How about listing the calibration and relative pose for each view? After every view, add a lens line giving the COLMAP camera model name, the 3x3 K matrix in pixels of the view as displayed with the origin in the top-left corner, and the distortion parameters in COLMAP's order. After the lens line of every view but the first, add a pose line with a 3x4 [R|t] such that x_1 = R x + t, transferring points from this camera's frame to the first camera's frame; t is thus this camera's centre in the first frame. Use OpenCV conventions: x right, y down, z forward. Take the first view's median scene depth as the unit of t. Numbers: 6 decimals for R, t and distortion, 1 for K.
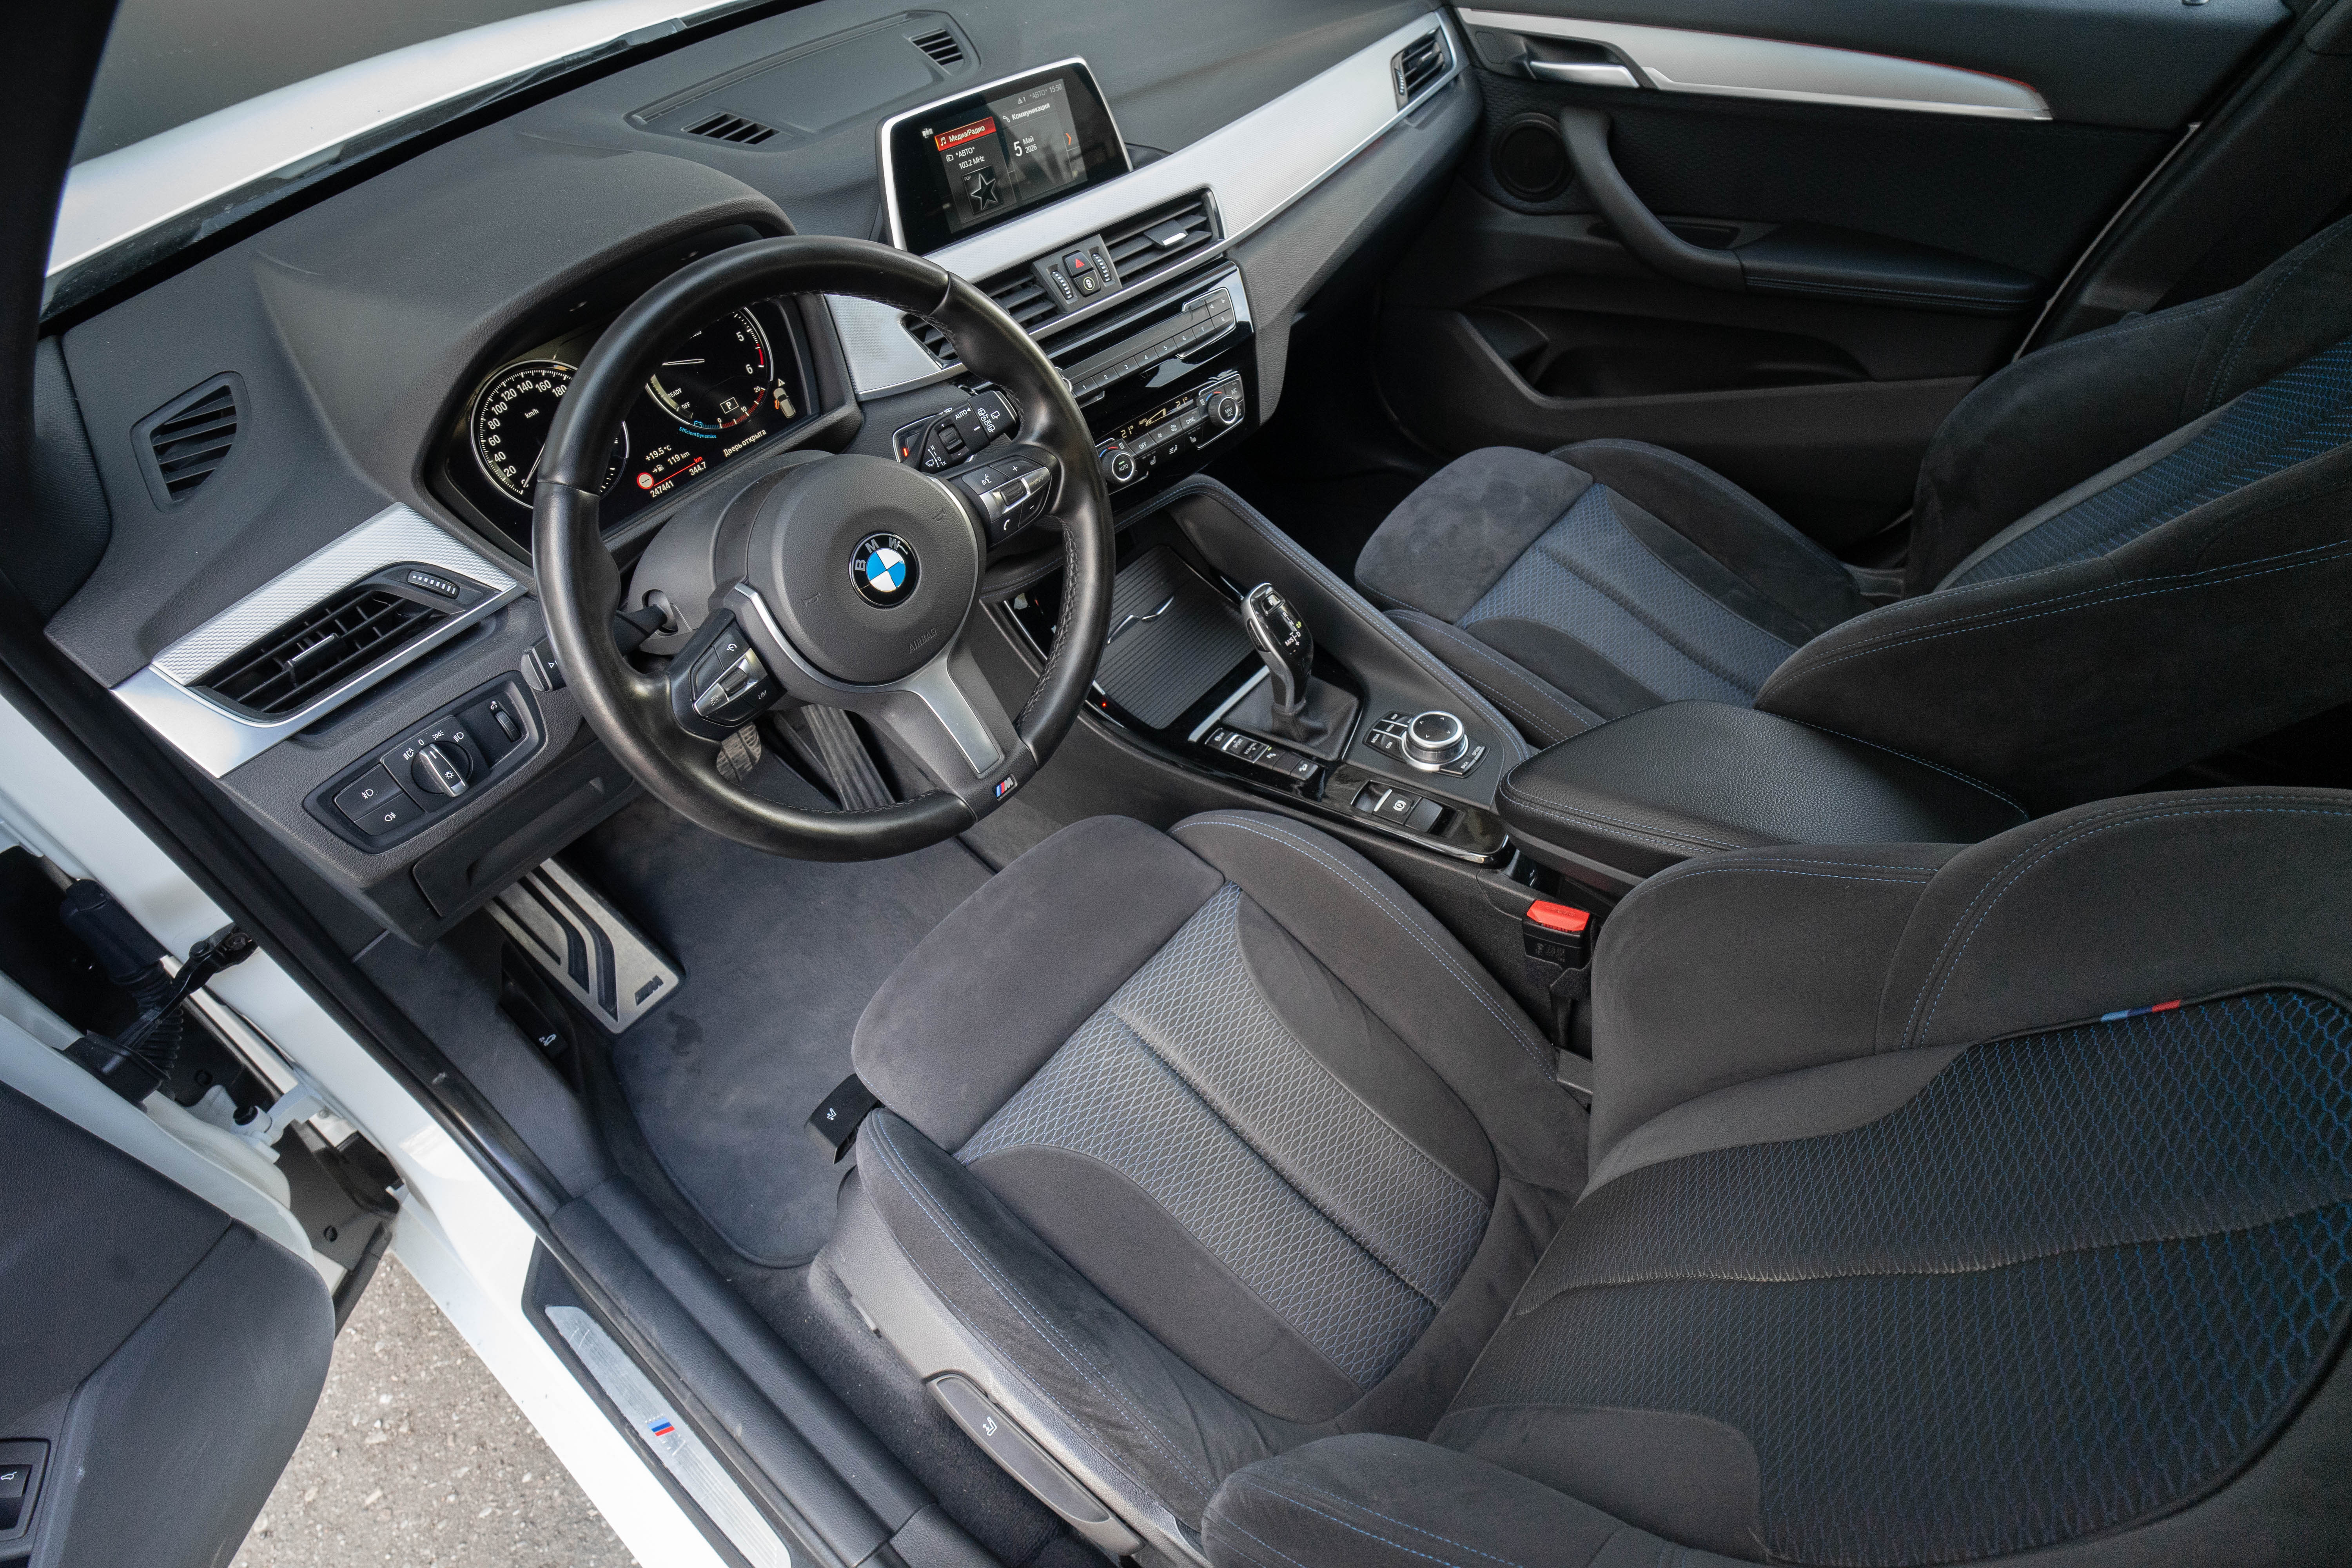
lens RADIAL K [[1218.0, 0, 1191.2], [0, 1218.0, 775.3], [0, 0, 1]] dist [-0.048099, 0.017277]
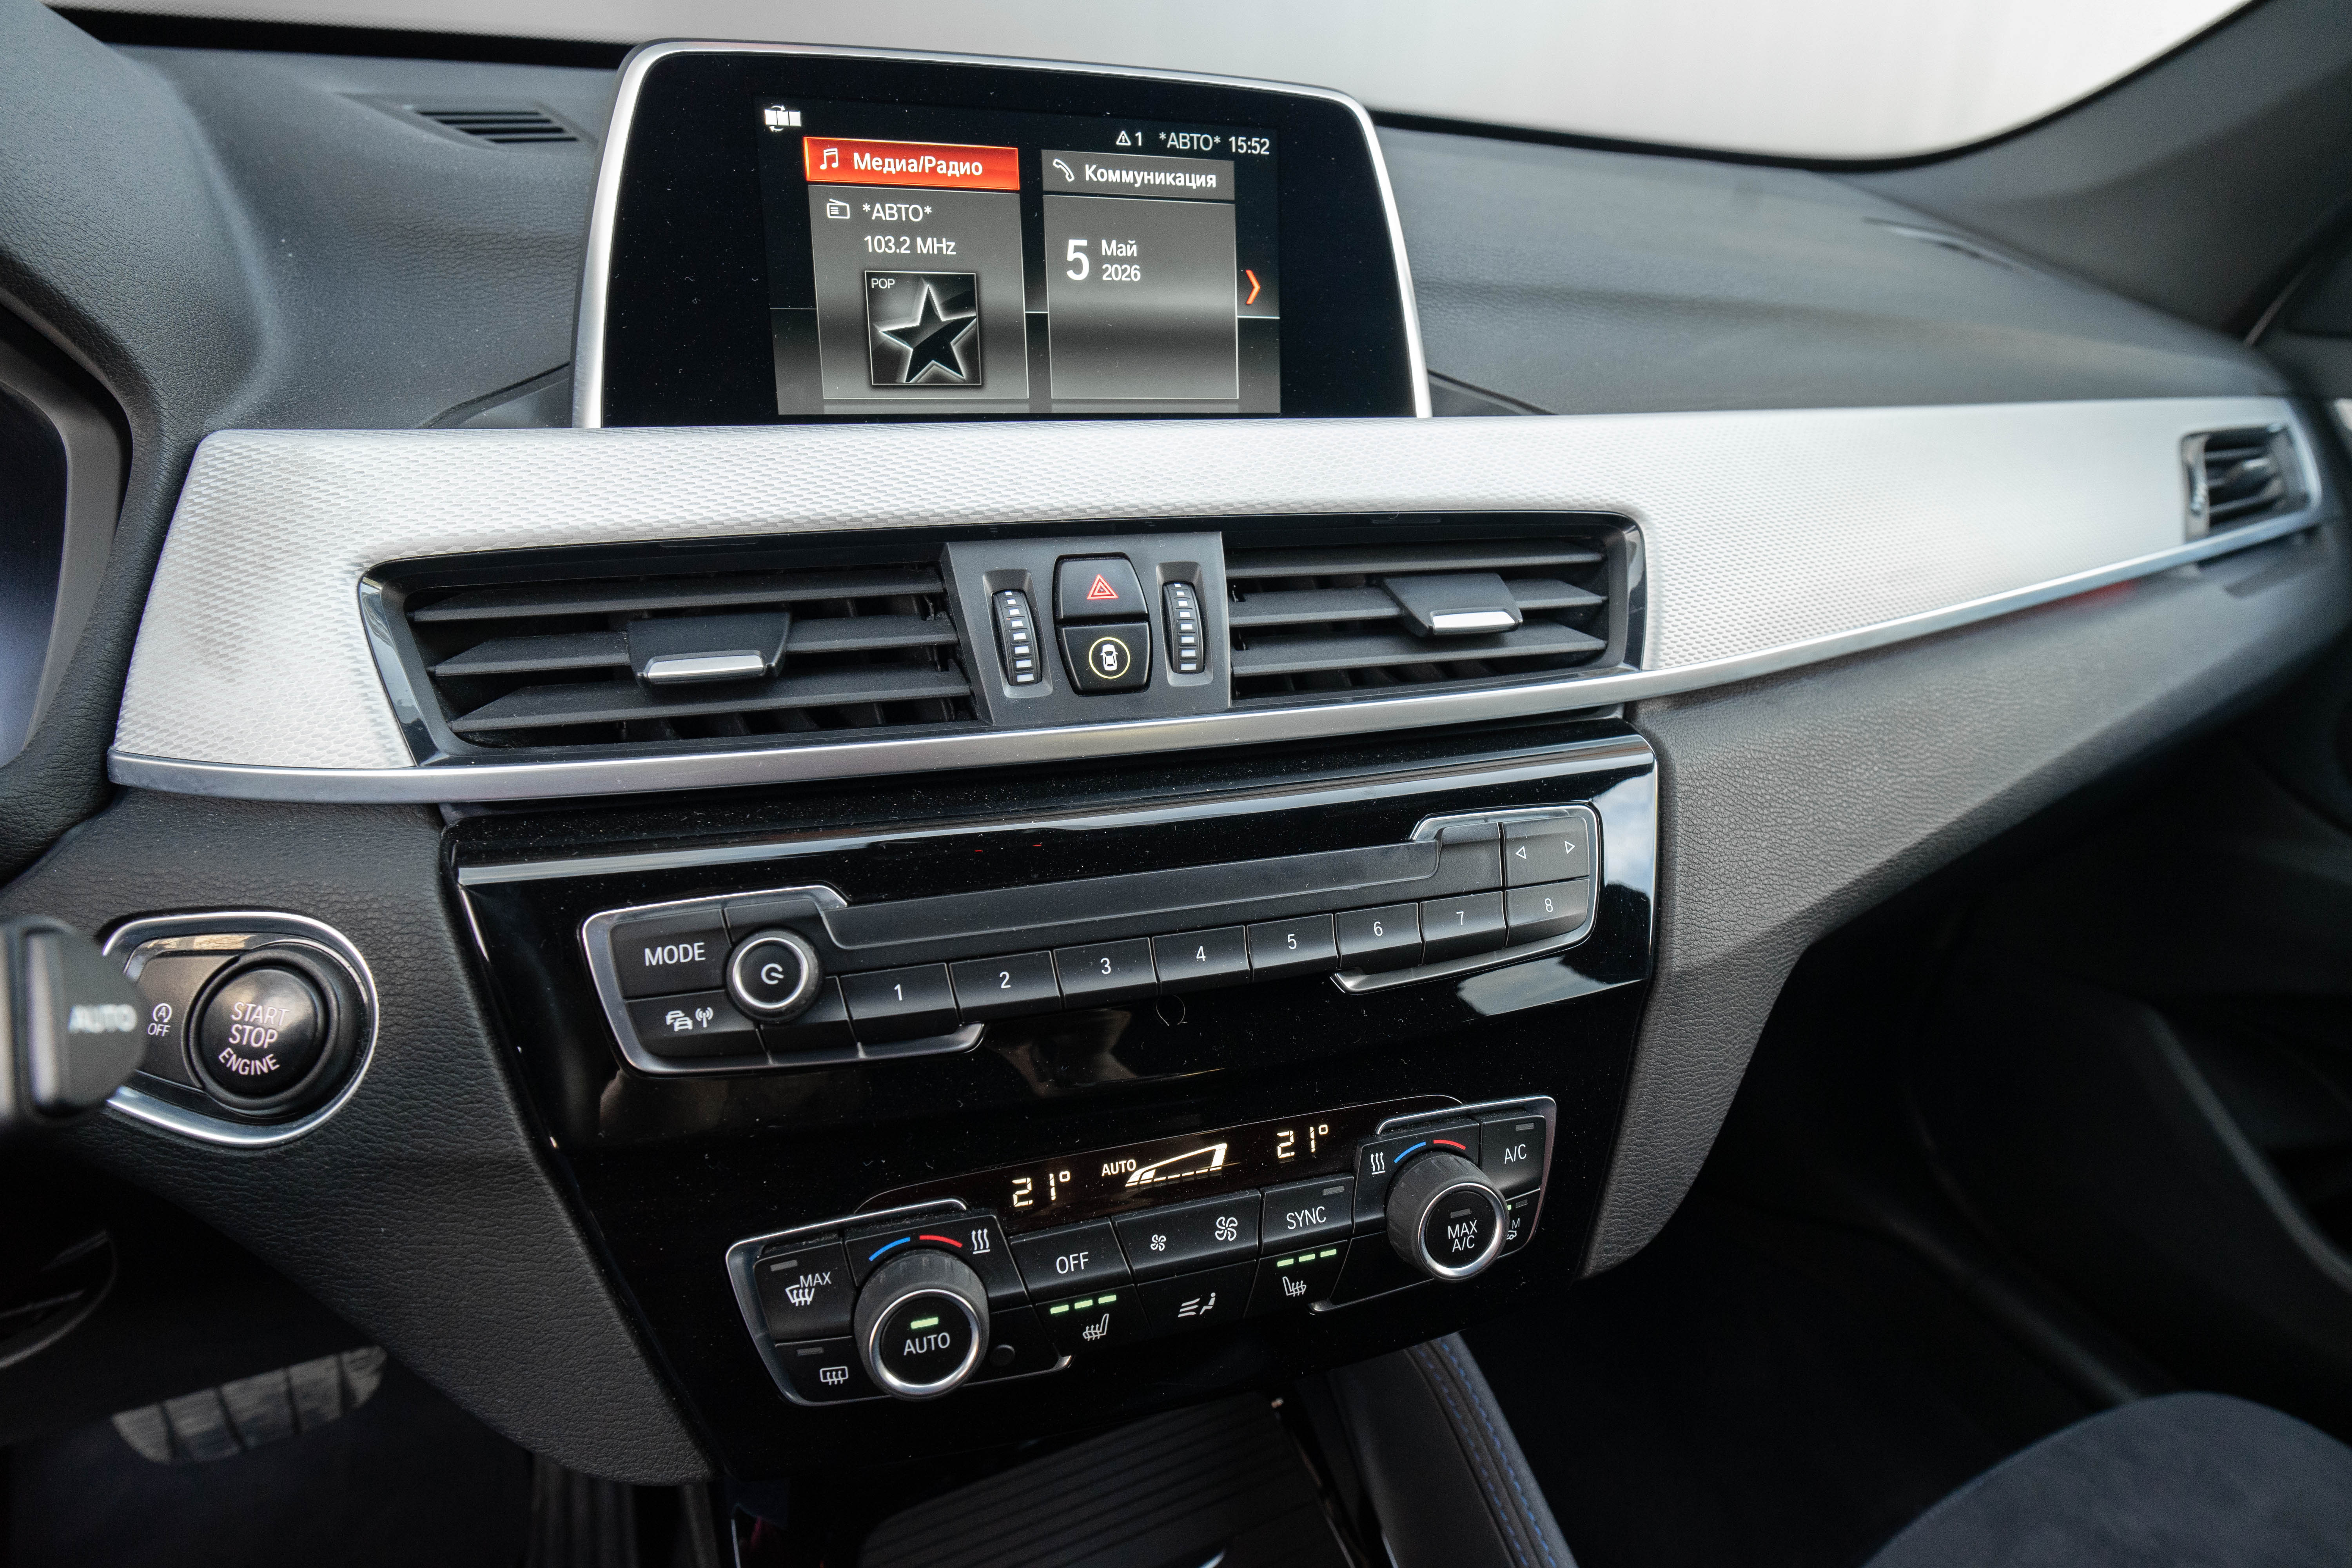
lens RADIAL K [[1218.0, 0, 1183.9], [0, 1218.0, 780.7], [0, 0, 1]] dist [-0.048099, 0.017277]
pose [[0.891803, 0.281711, -0.354016, 0.039886], [-0.386357, 0.881353, -0.271930, -0.274607], [0.235407, 0.379284, 0.894834, 0.671464]]
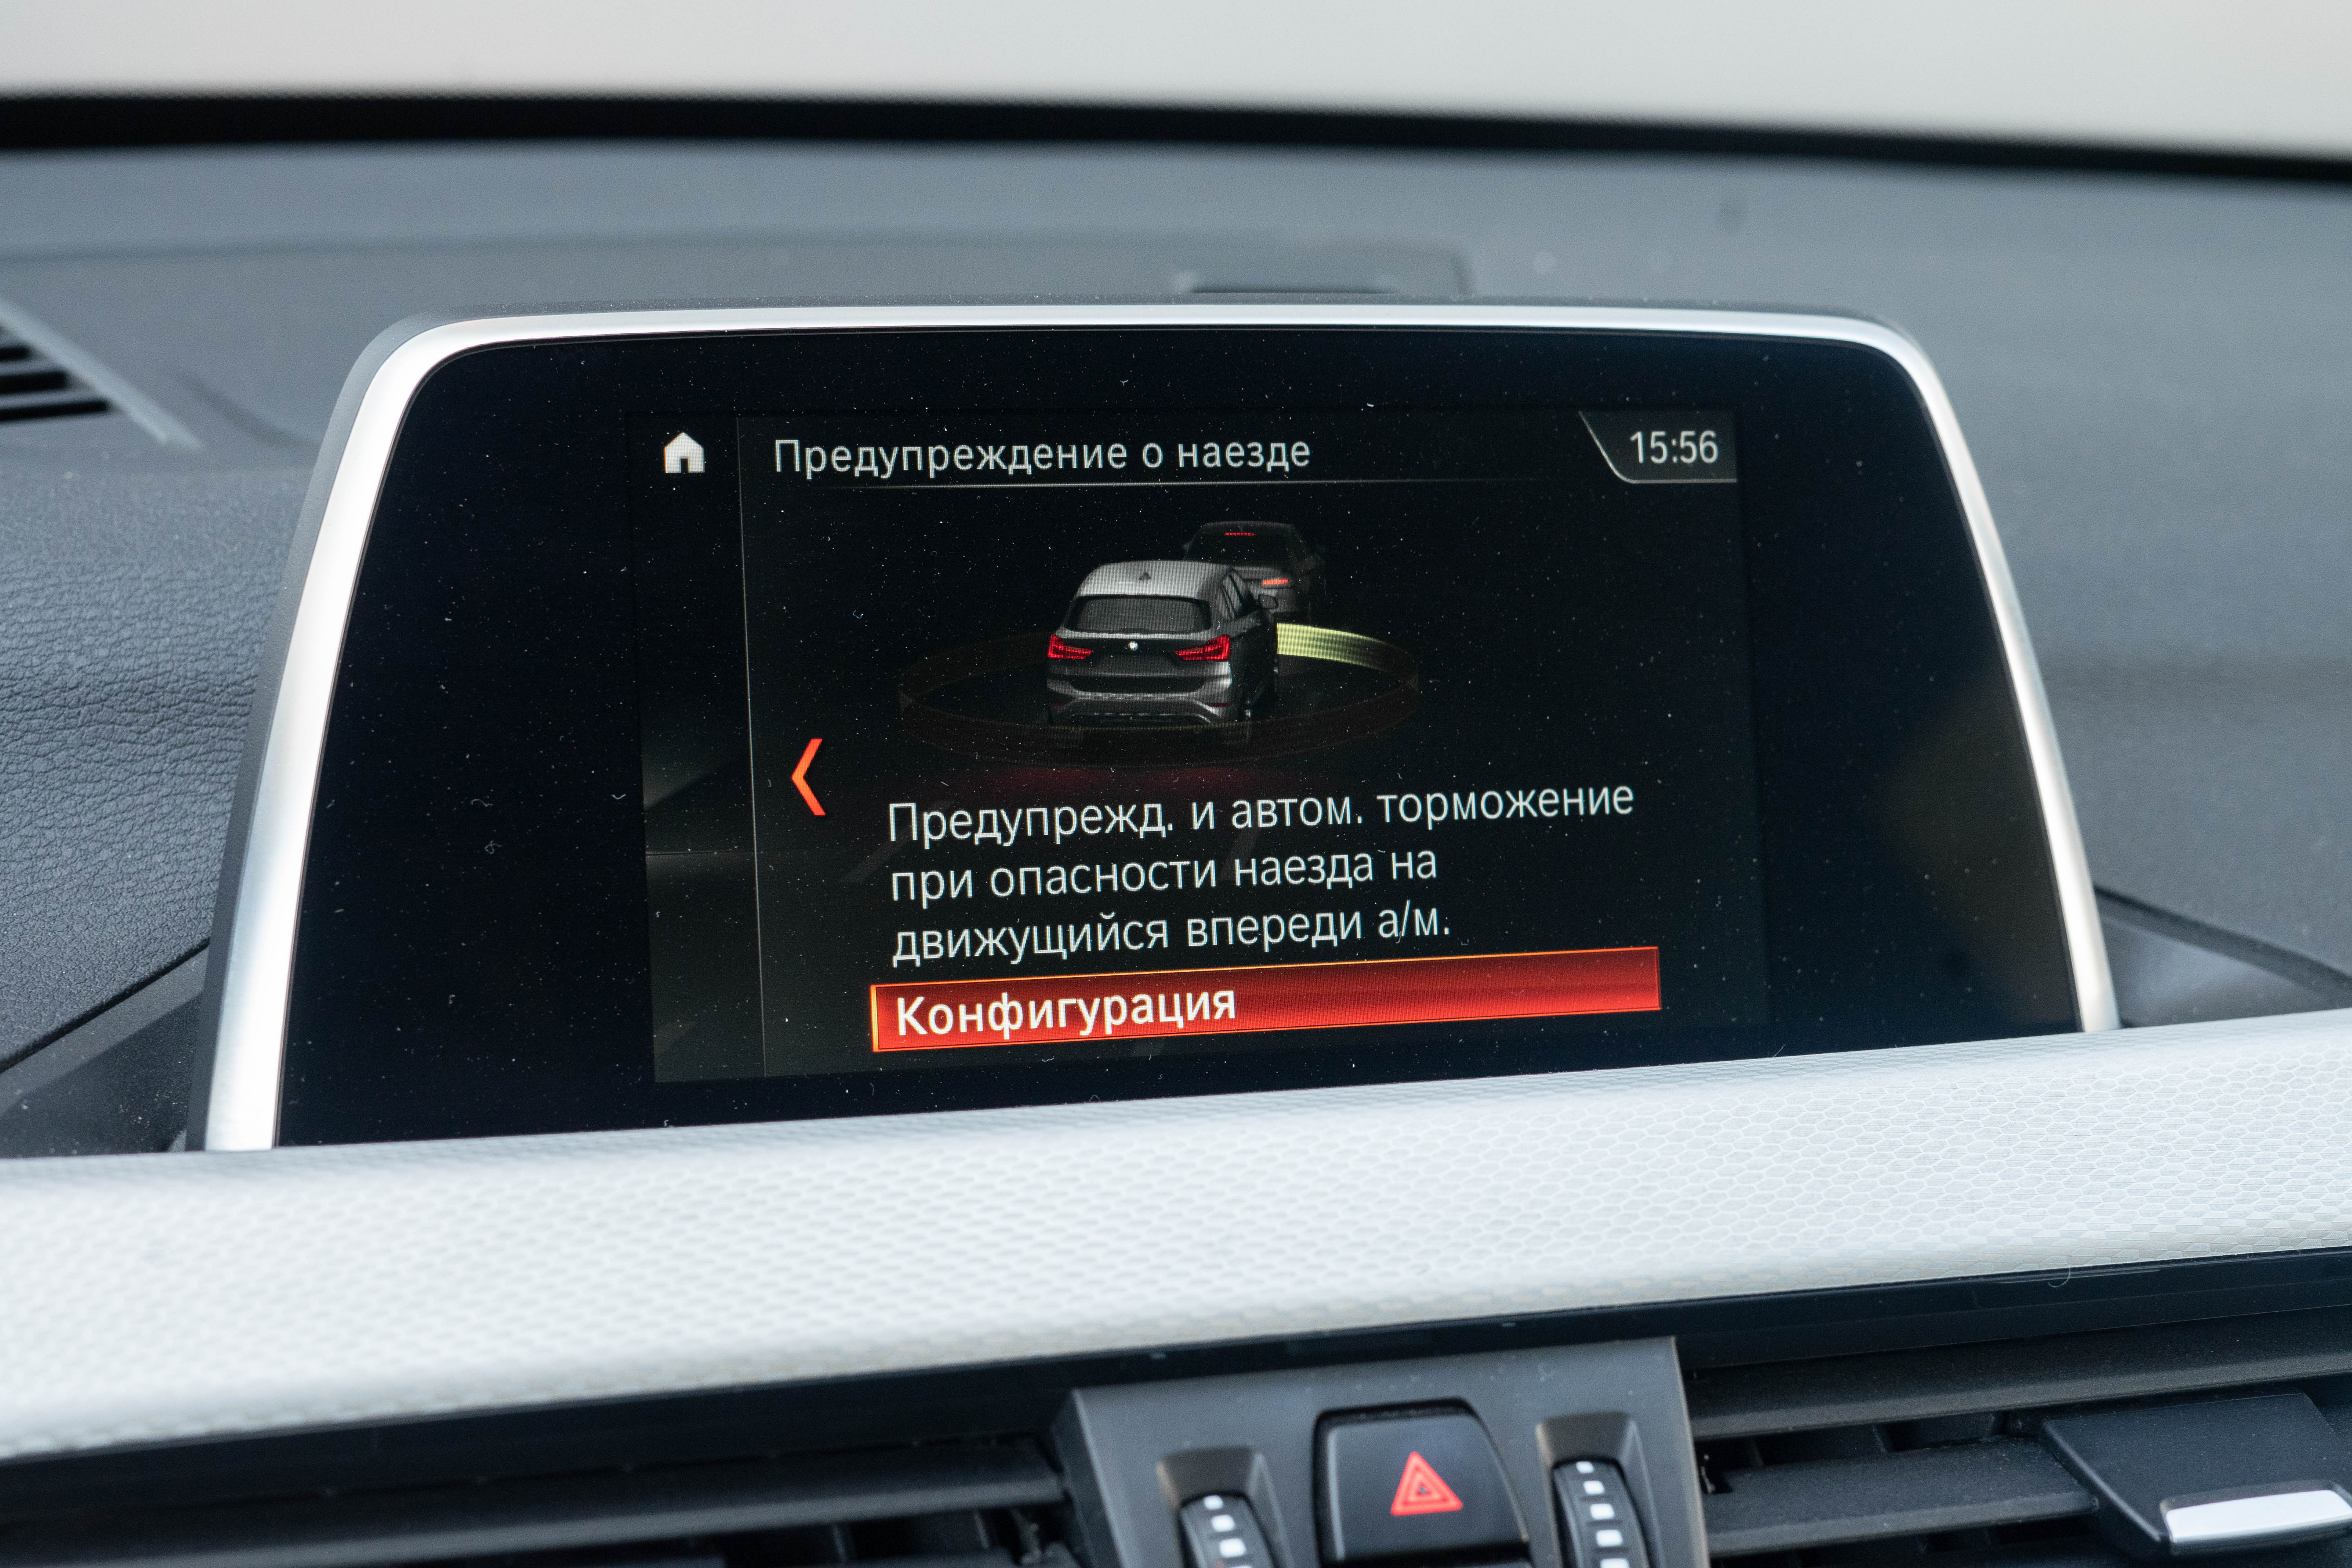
lens RADIAL K [[3760.0, 0, 1196.7], [0, 3760.0, 790.5], [0, 0, 1]] dist [-0.049439, 0.000000]
pose [[0.888812, 0.164024, -0.427913, 0.043125], [-0.375622, 0.795665, -0.475211, -0.249449], [0.262529, 0.583107, 0.768808, 0.563871]]
